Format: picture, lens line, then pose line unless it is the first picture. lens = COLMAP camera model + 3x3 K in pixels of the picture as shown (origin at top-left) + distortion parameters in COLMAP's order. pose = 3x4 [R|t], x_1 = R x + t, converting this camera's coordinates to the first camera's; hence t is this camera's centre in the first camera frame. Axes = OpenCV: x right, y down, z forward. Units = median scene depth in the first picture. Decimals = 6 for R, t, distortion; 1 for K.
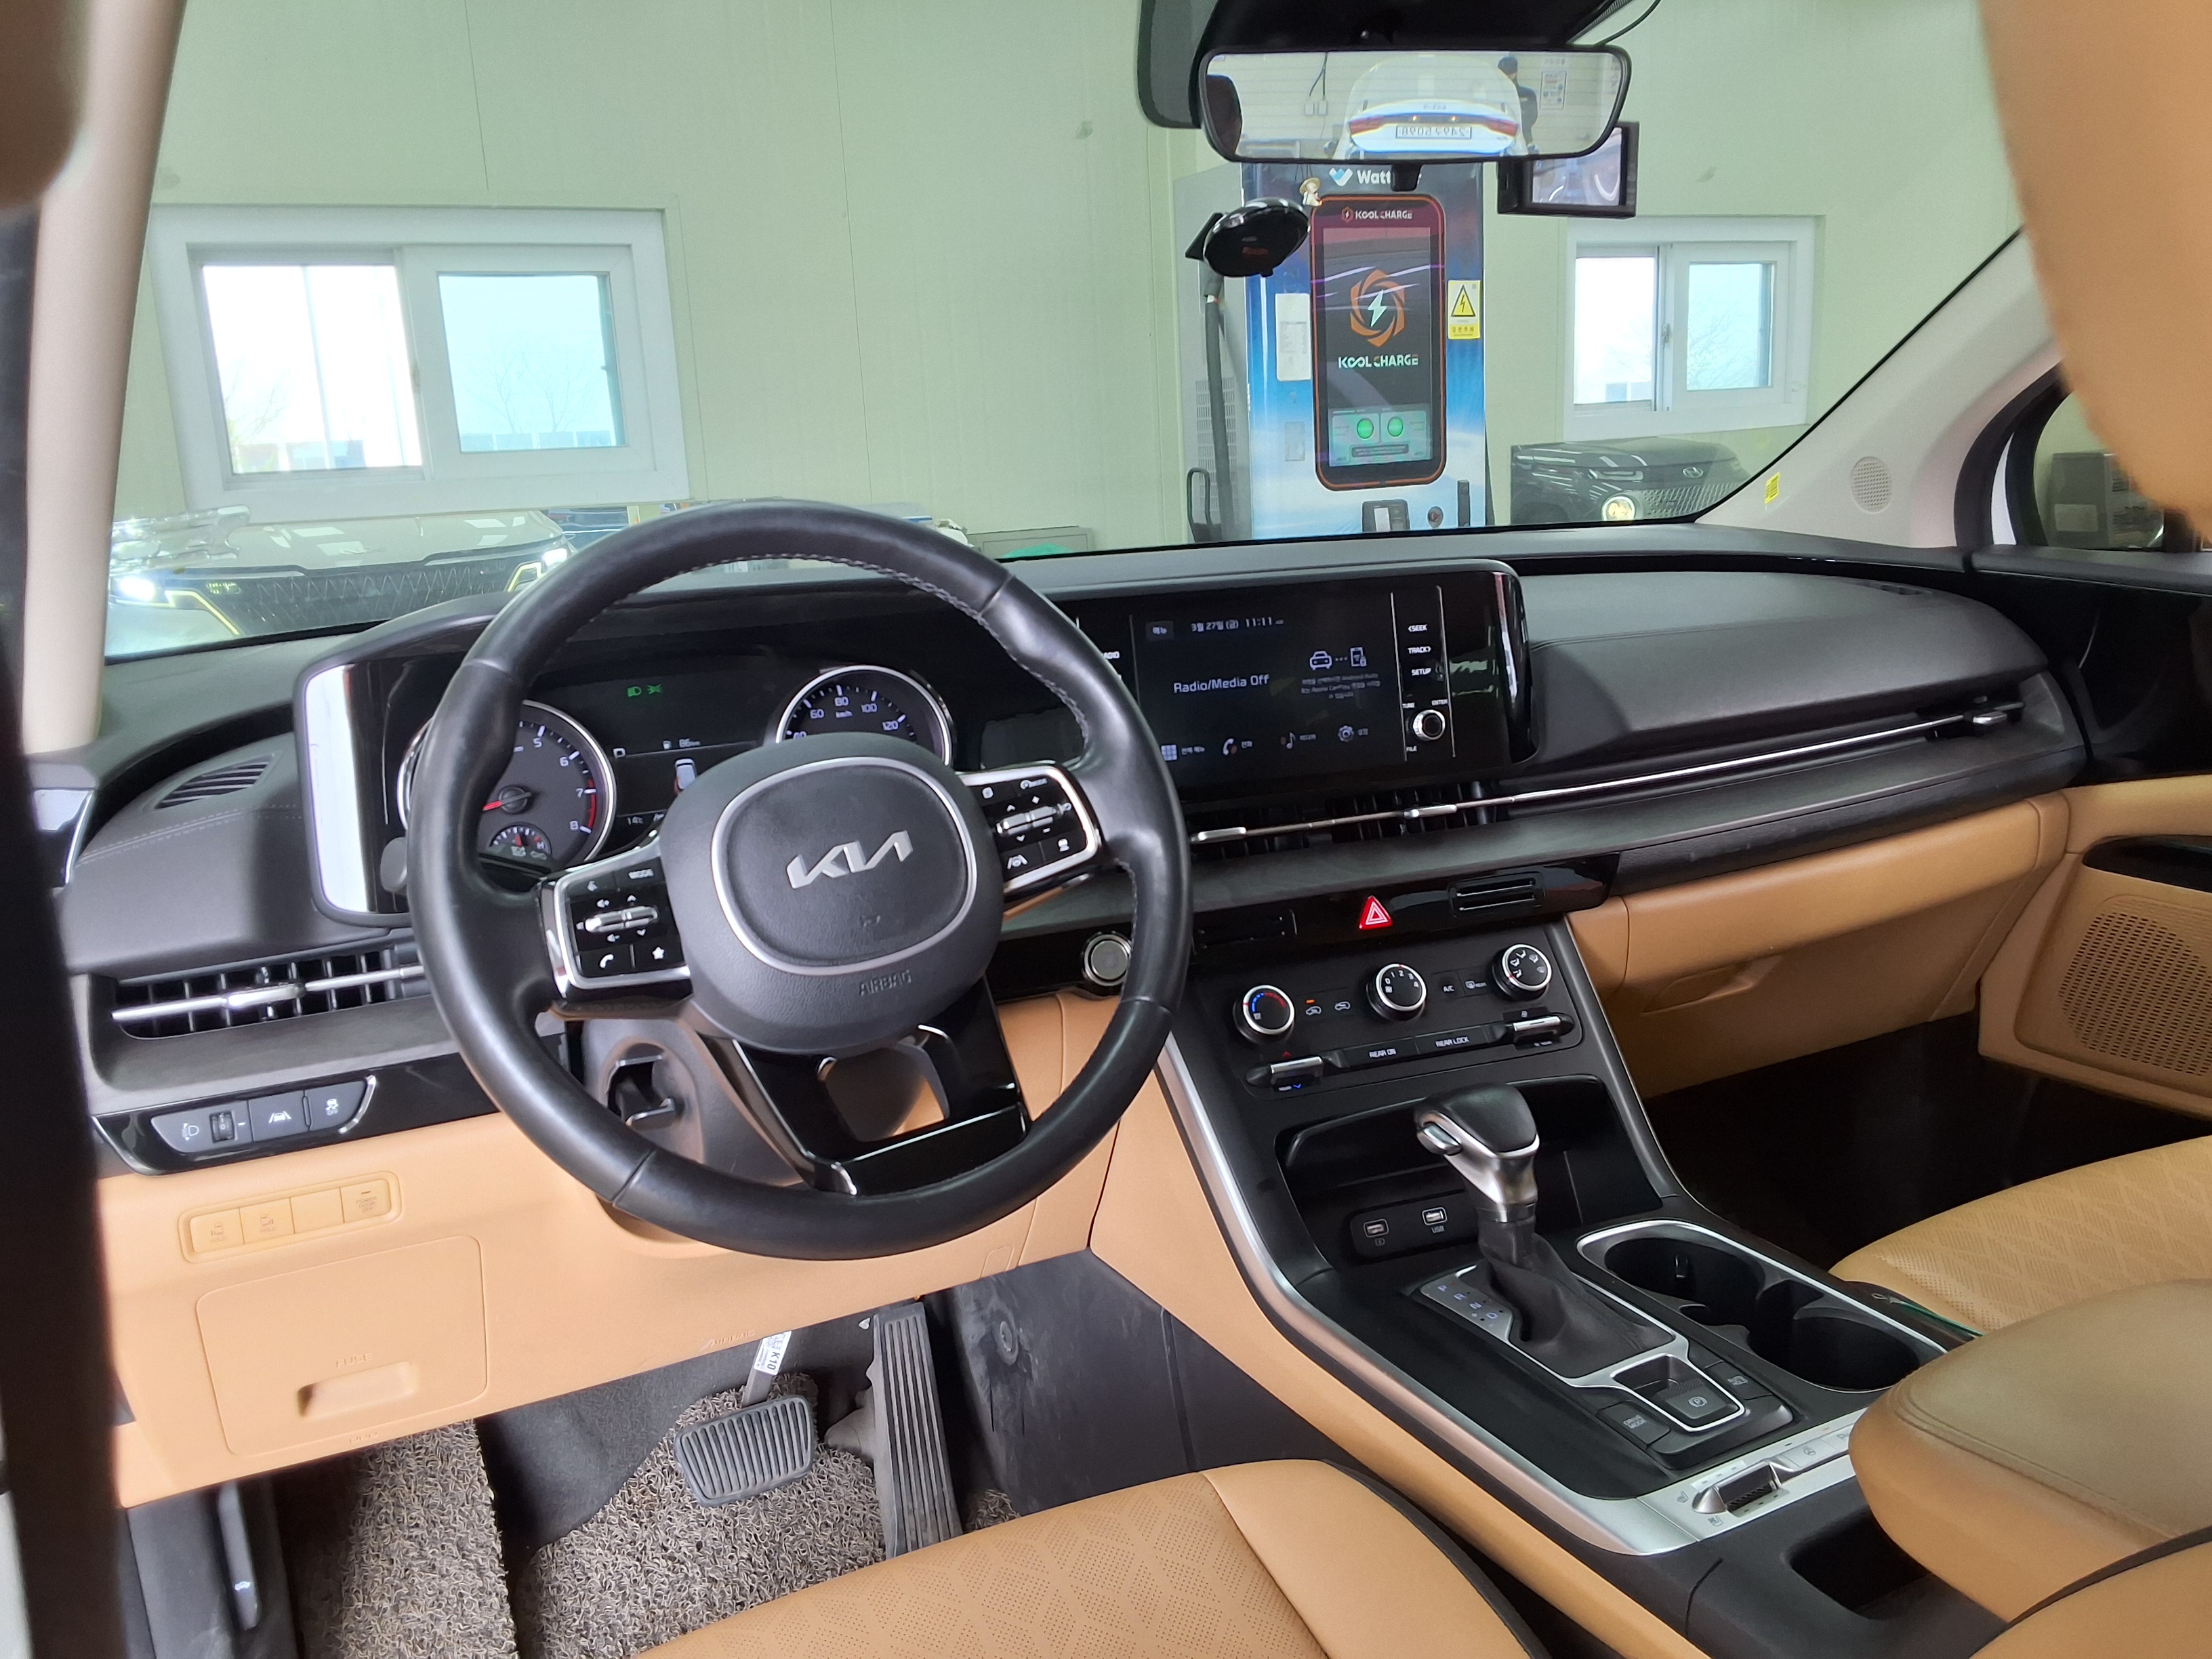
lens RADIAL K [[1741.6, 0, 1106.0], [0, 1741.6, 829.5], [0, 0, 1]] dist [0.097141, -0.164874]
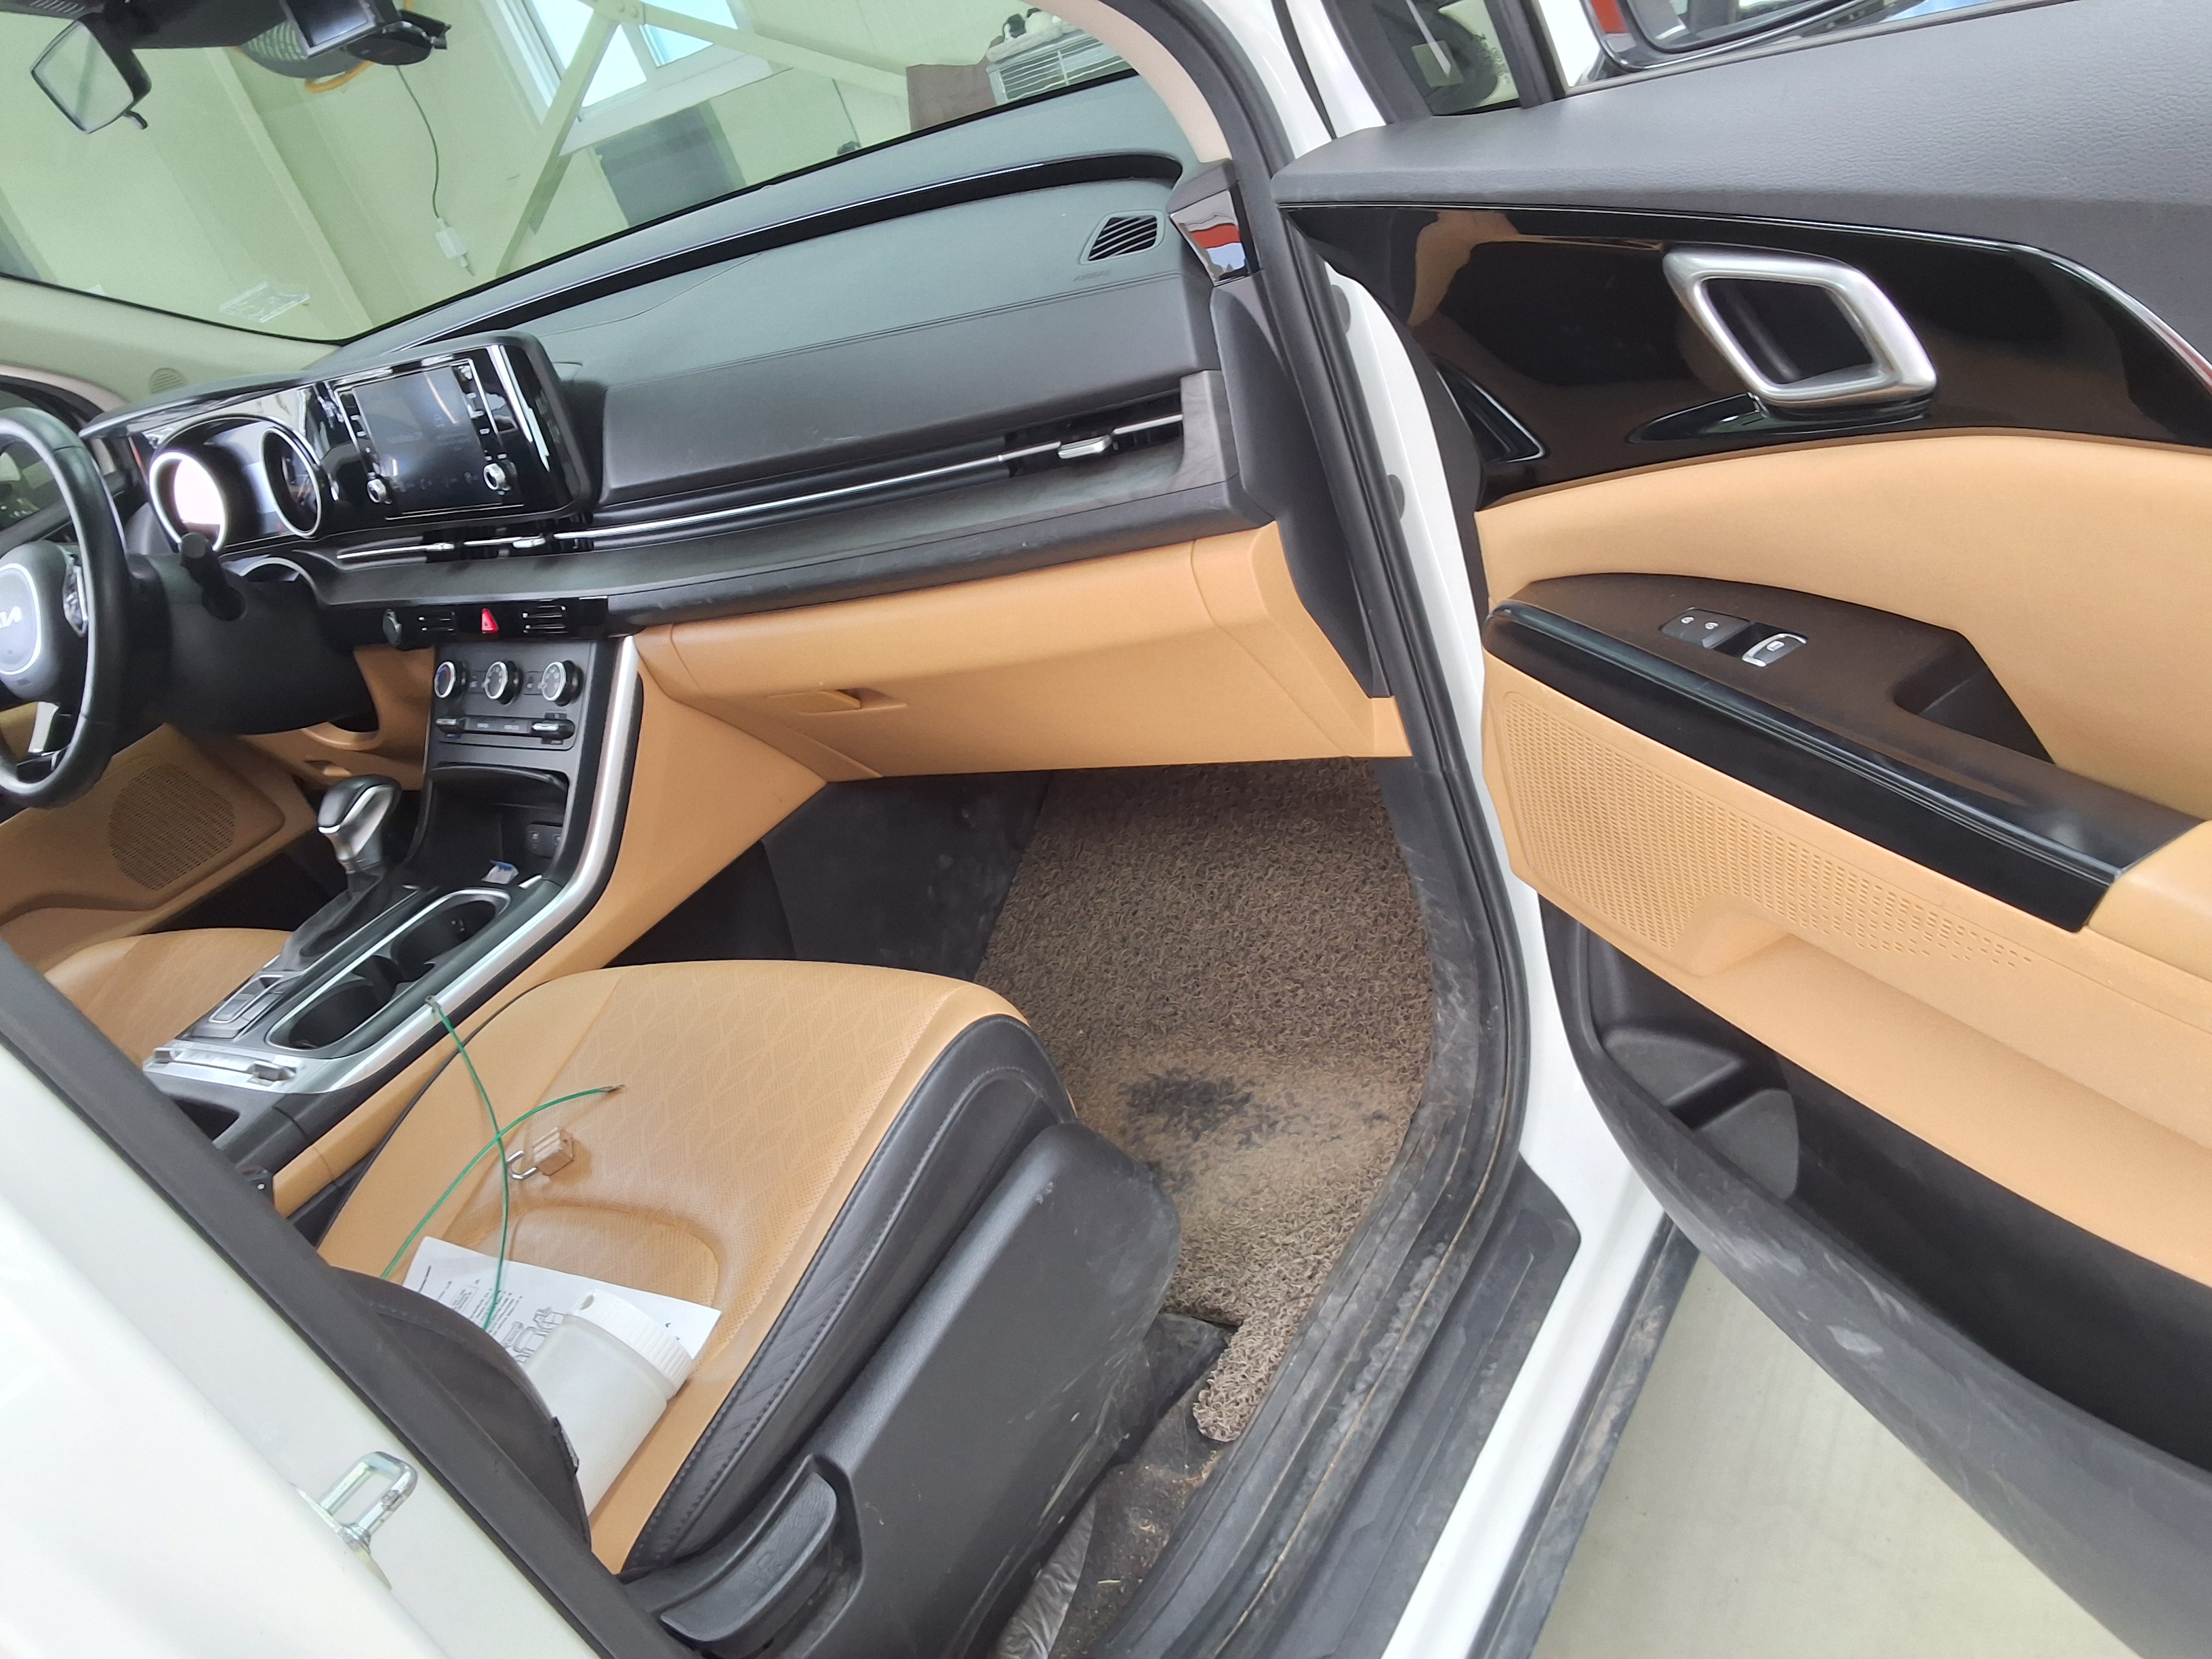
lens RADIAL K [[1790.8, 0, 1106.0], [0, 1790.8, 829.5], [0, 0, 1]] dist [0.158110, -0.301192]
pose [[0.448345, 0.272323, -0.851368, 1.471681], [0.111529, 0.927975, 0.355560, -0.225315], [0.886876, -0.254366, 0.385681, 0.803014]]
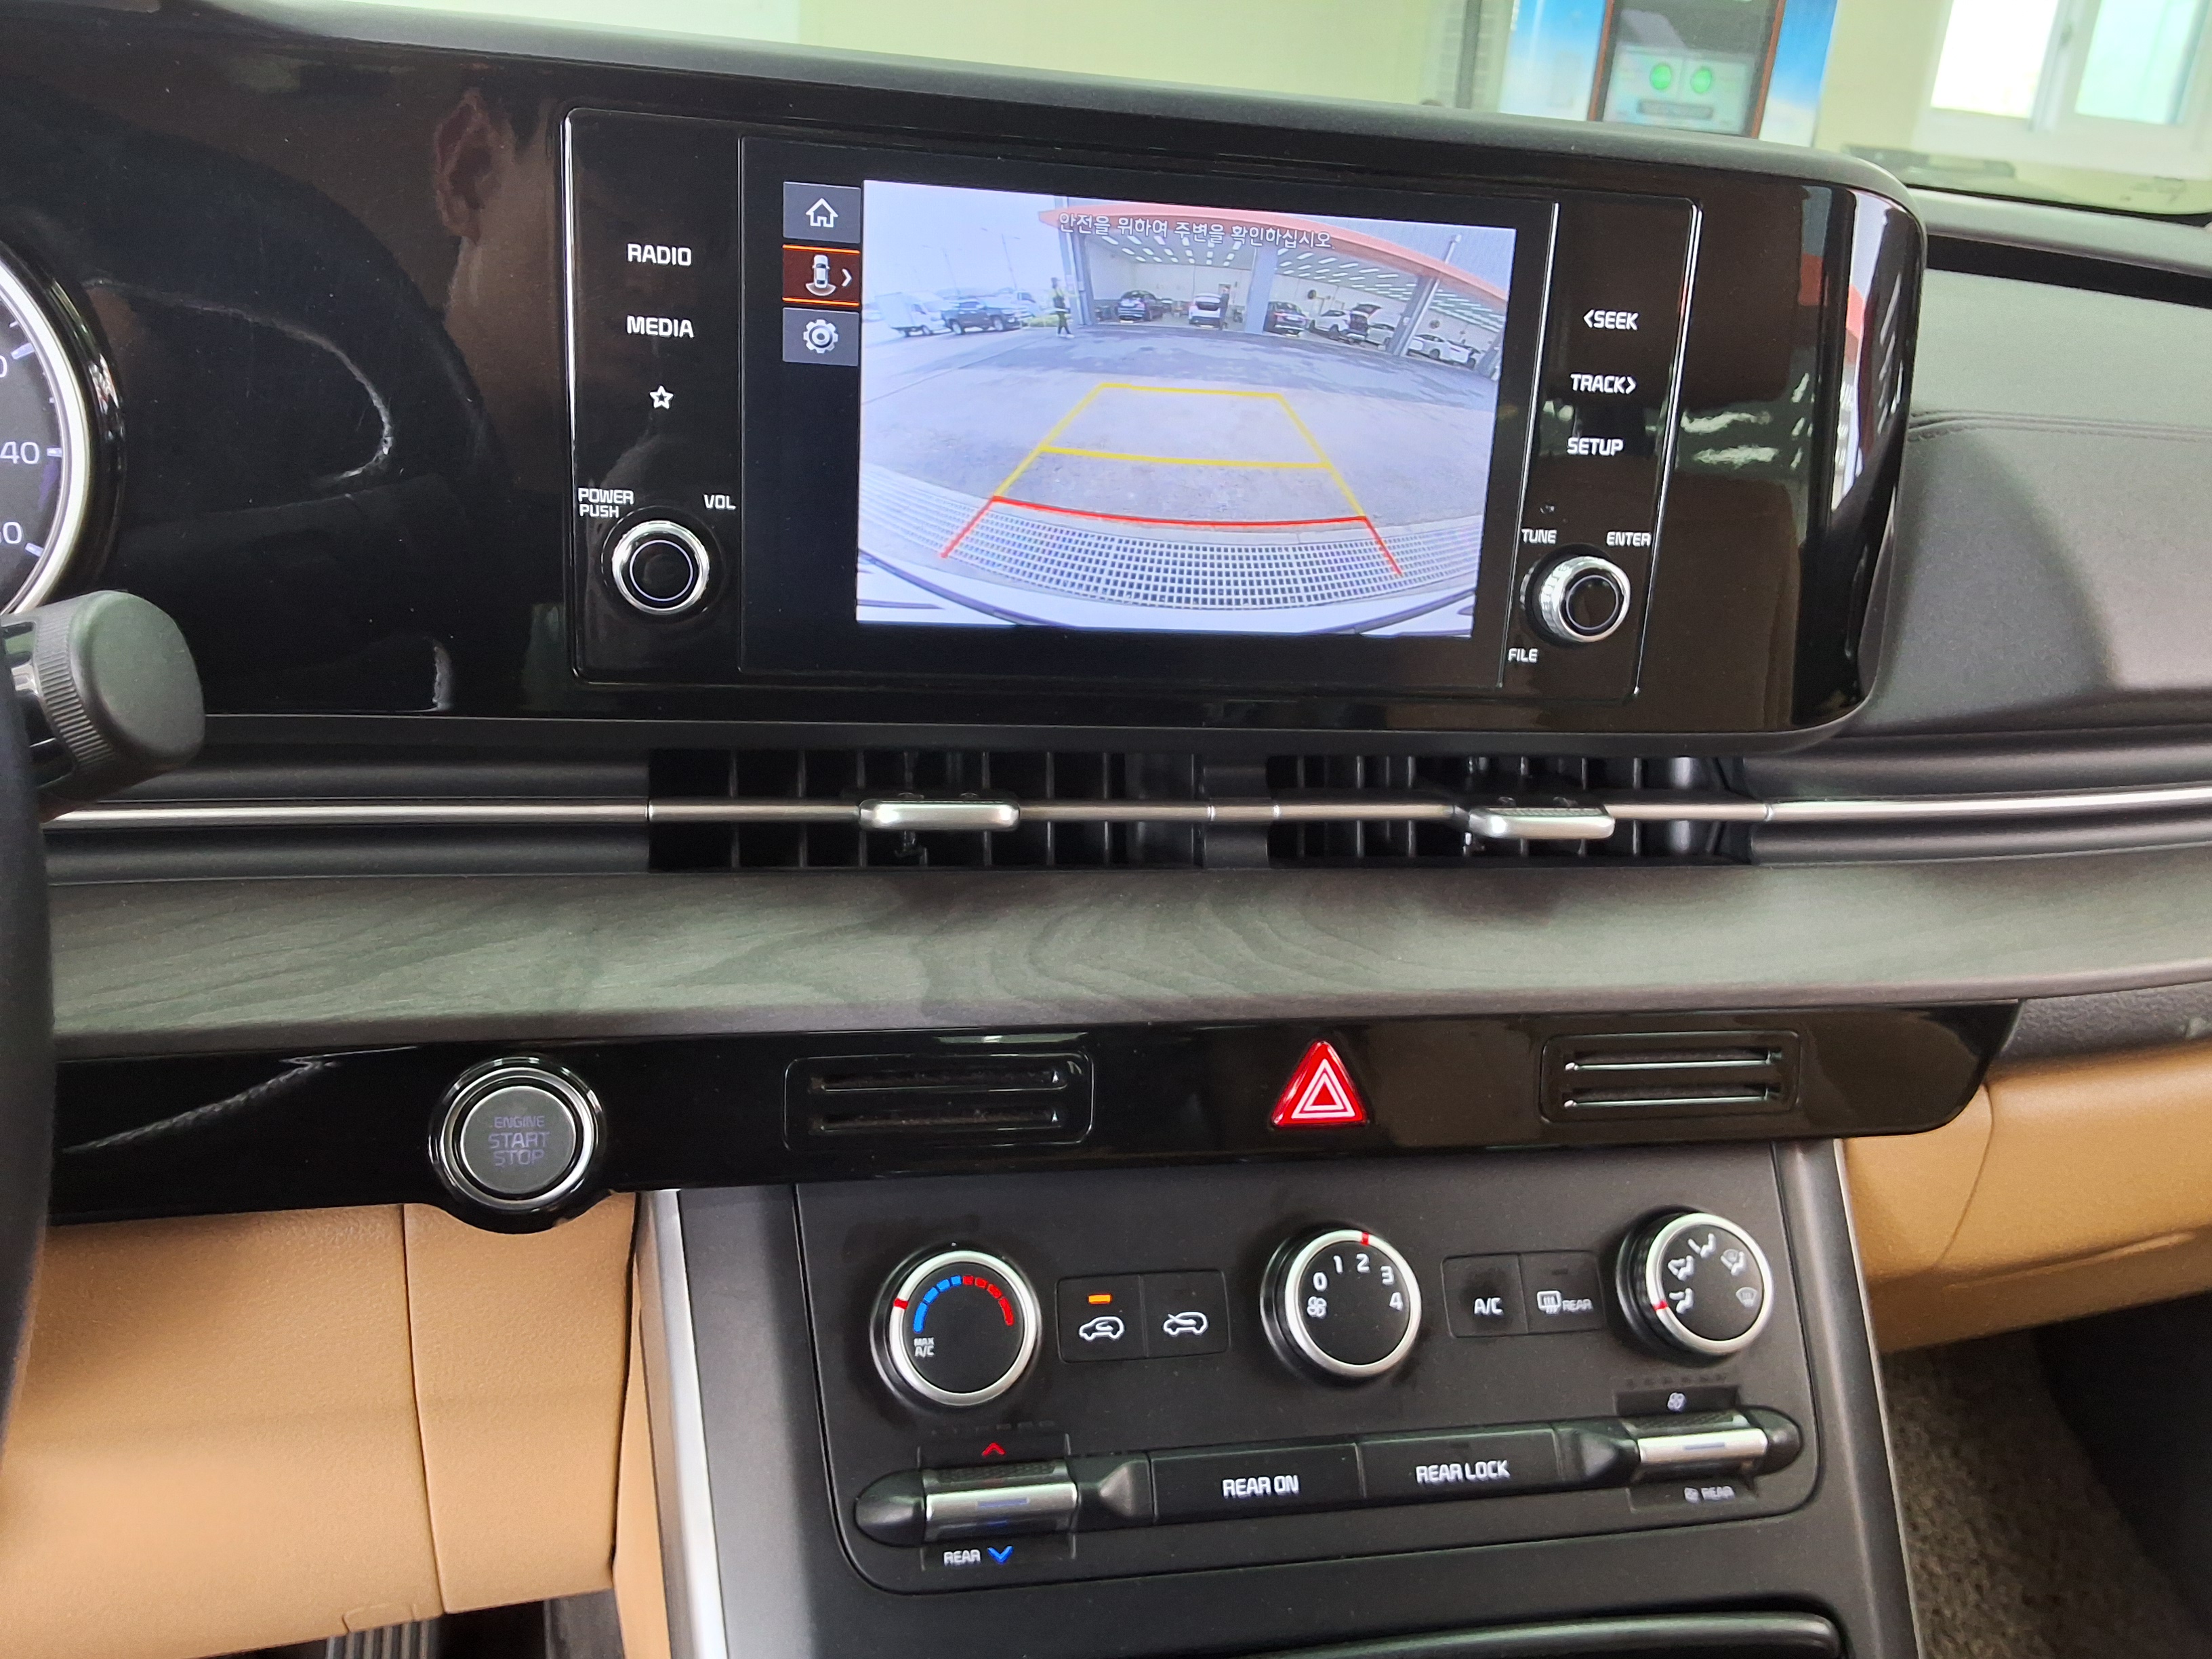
lens RADIAL K [[1790.8, 0, 1106.0], [0, 1790.8, 829.5], [0, 0, 1]] dist [0.158110, -0.301192]
pose [[0.981263, 0.177025, -0.076064, 0.120929], [-0.161370, 0.970787, 0.177574, -0.062404], [0.105276, -0.161972, 0.981164, 0.595398]]
